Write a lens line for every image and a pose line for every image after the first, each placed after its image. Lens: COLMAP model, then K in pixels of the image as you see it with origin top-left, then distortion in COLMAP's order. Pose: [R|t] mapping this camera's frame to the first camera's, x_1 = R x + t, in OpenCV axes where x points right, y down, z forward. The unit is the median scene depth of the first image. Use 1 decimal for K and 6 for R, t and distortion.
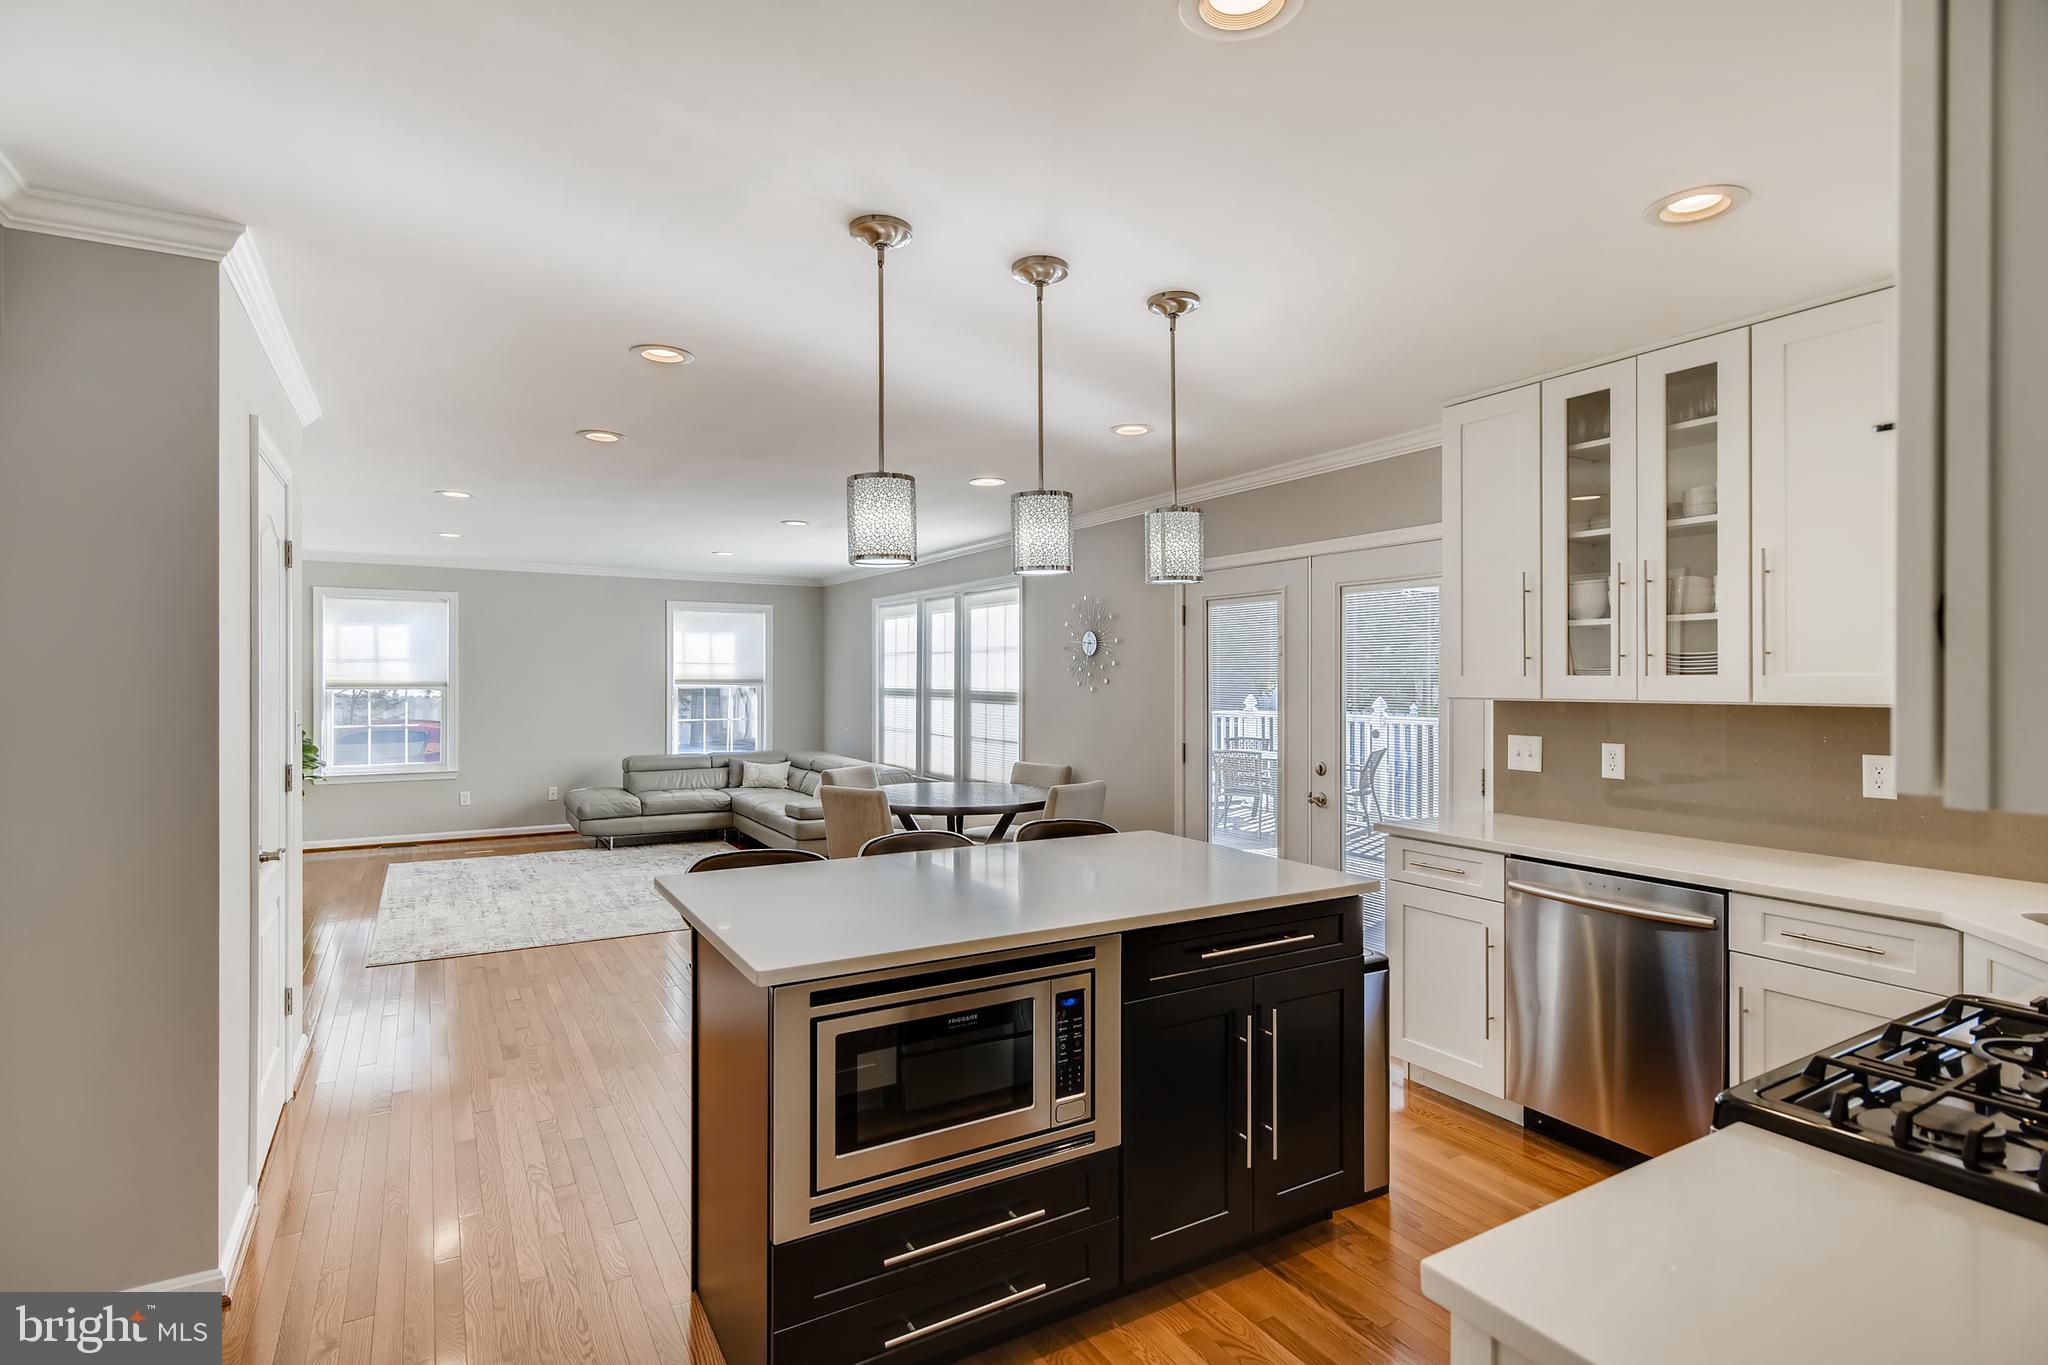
lens RADIAL K [[986.4, 0, 1024.0], [0, 986.4, 682.5], [0, 0, 1]] dist [-0.001031, 0.000170]
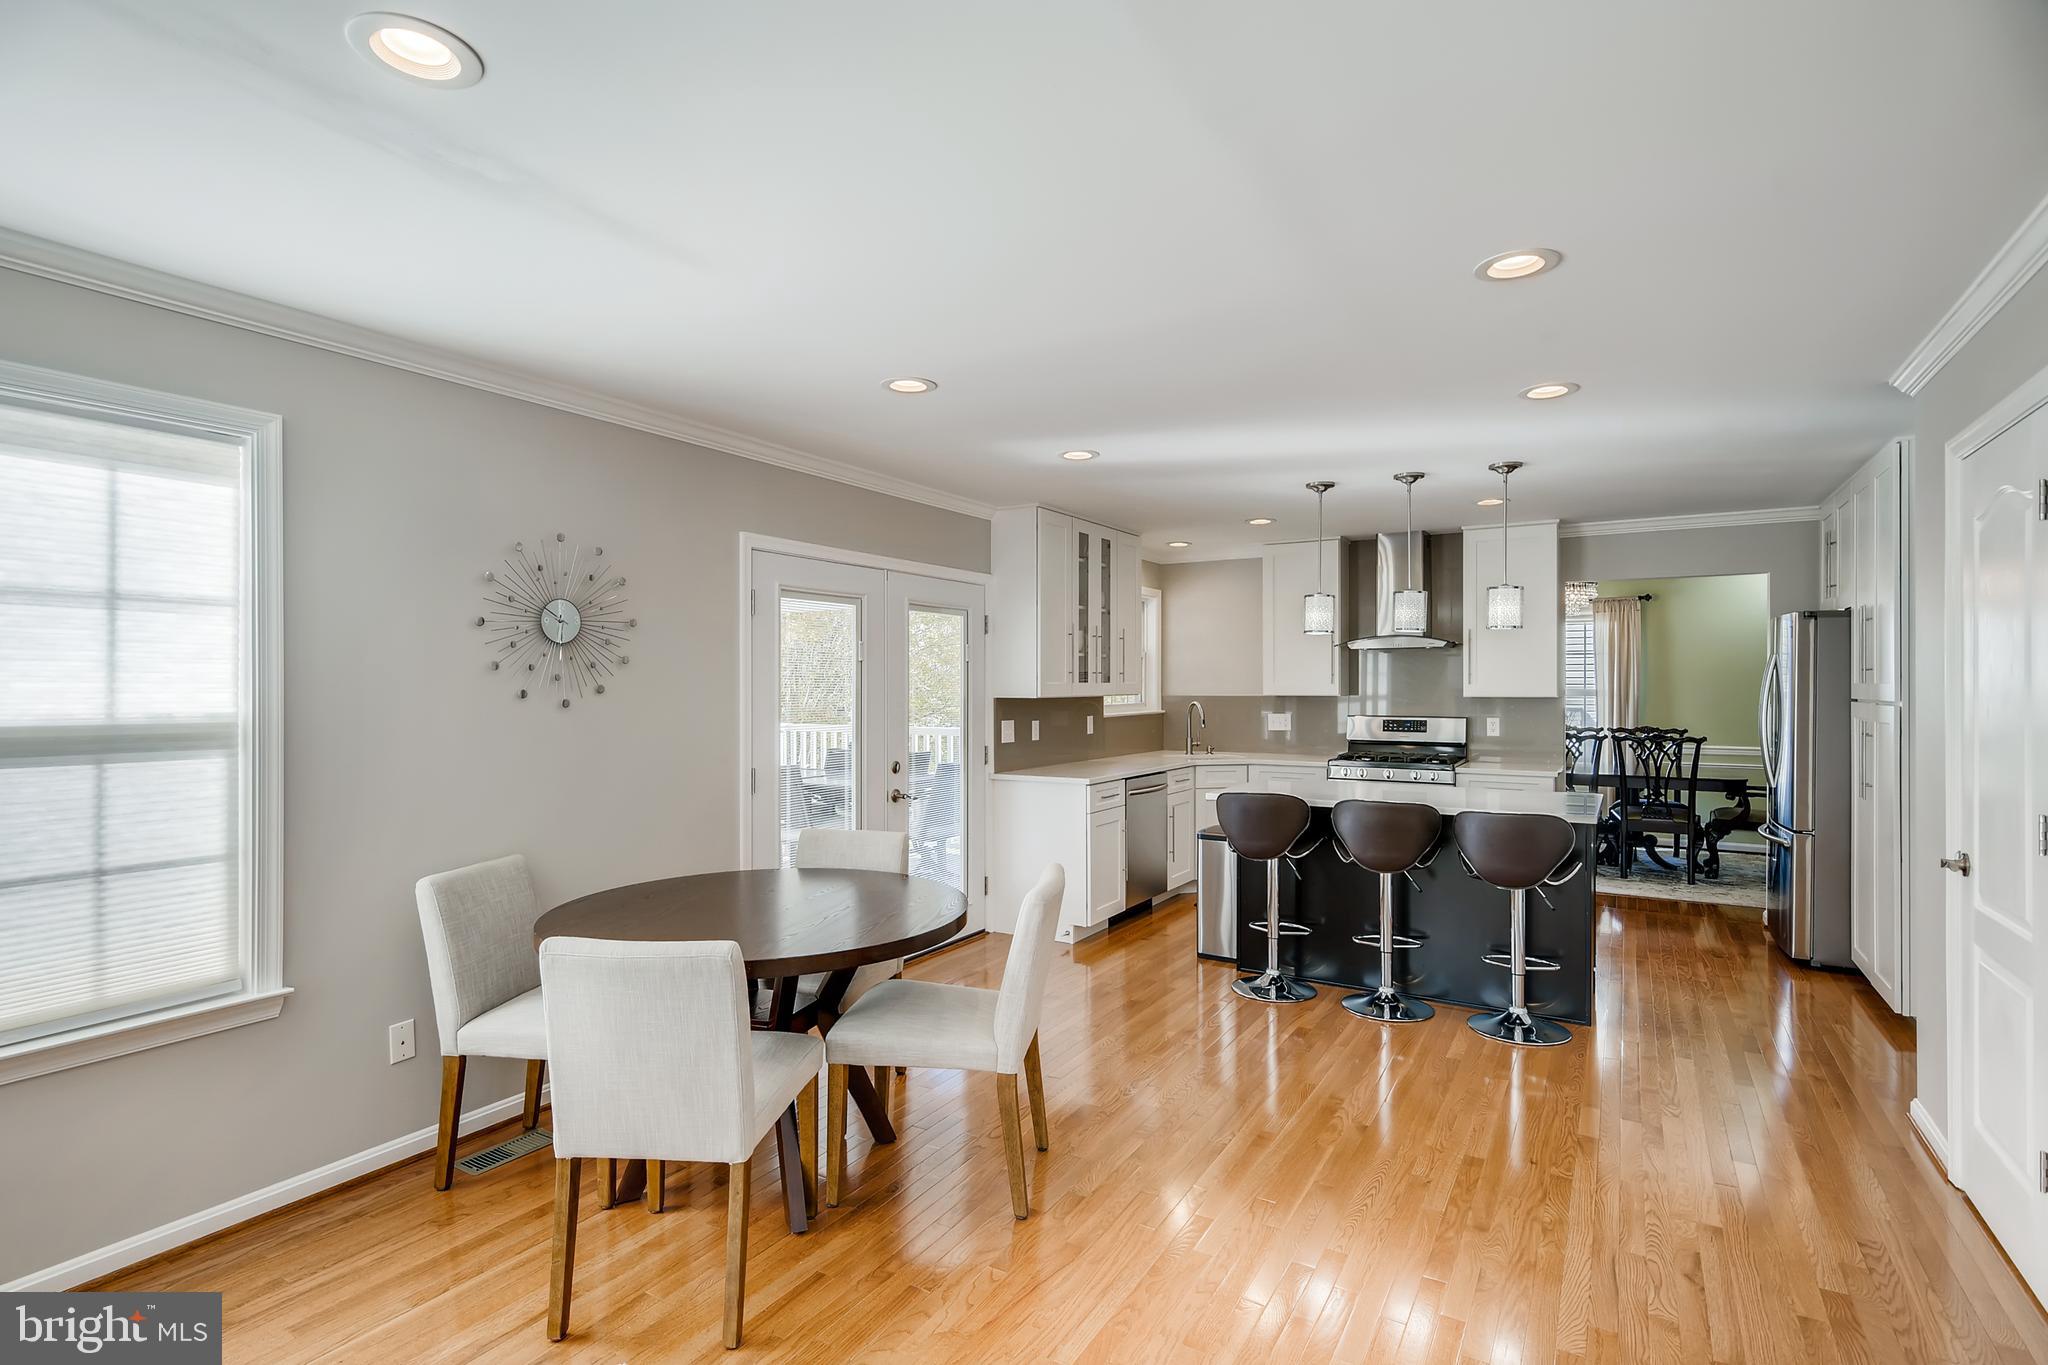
lens RADIAL K [[986.4, 0, 1024.0], [0, 986.4, 682.5], [0, 0, 1]] dist [-0.001031, 0.000170]
pose [[-0.464788, -0.000076, 0.885422, -0.653121], [0.003404, 0.999992, 0.001873, -0.006930], [-0.885415, 0.003885, -0.464785, 1.251736]]
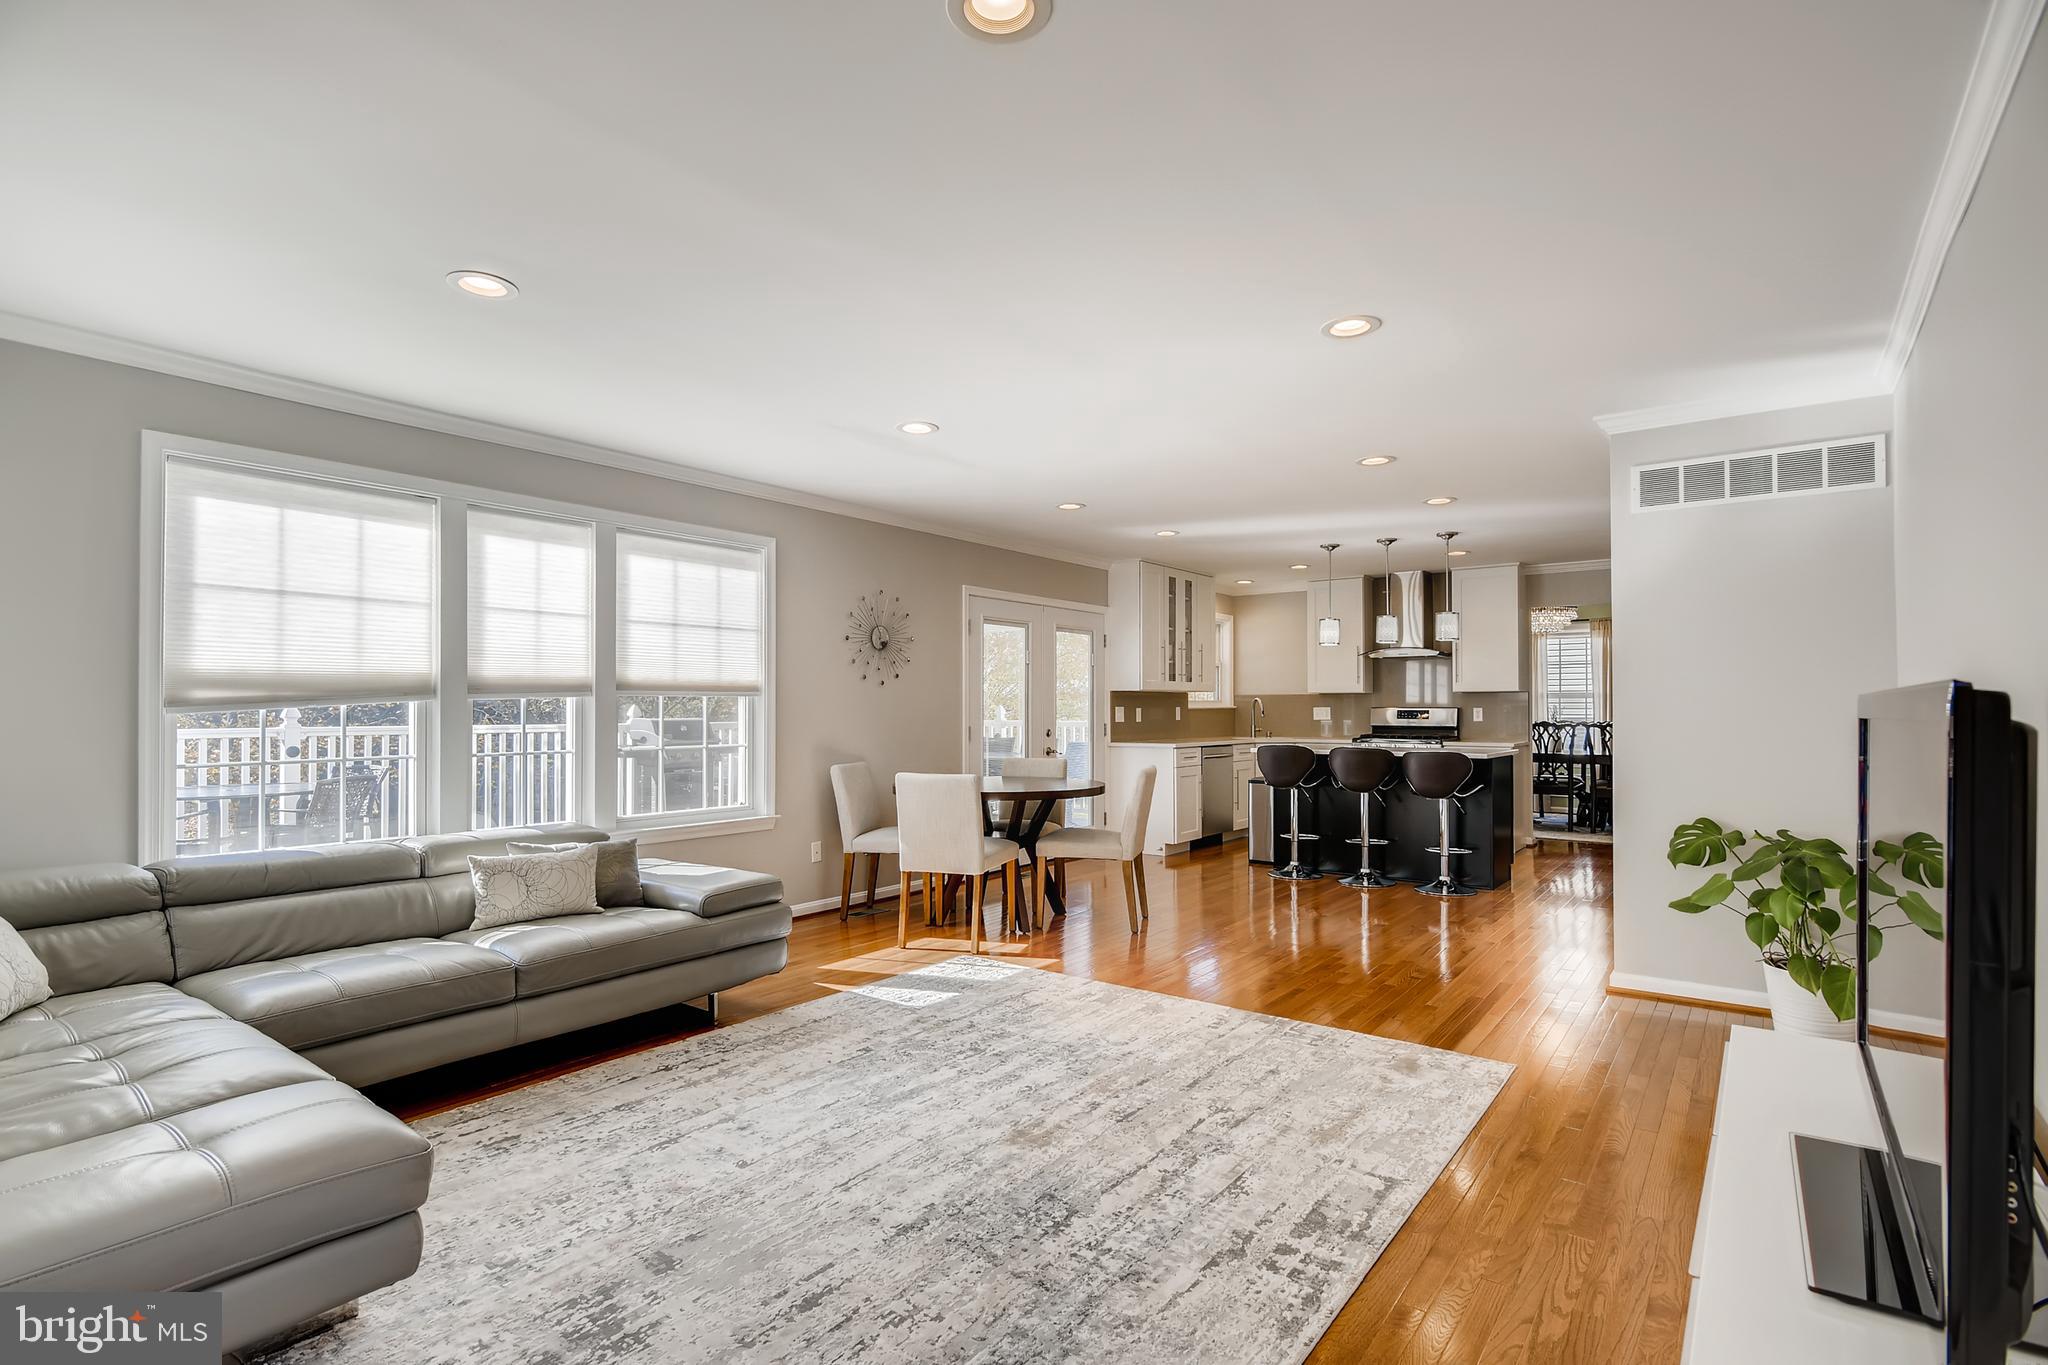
lens RADIAL K [[986.4, 0, 1024.0], [0, 986.4, 682.5], [0, 0, 1]] dist [-0.001031, 0.000170]
pose [[-0.373722, 0.021547, 0.927291, -1.116410], [0.003120, 0.999754, -0.021973, 0.034637], [-0.927536, -0.005319, -0.373697, 1.509346]]
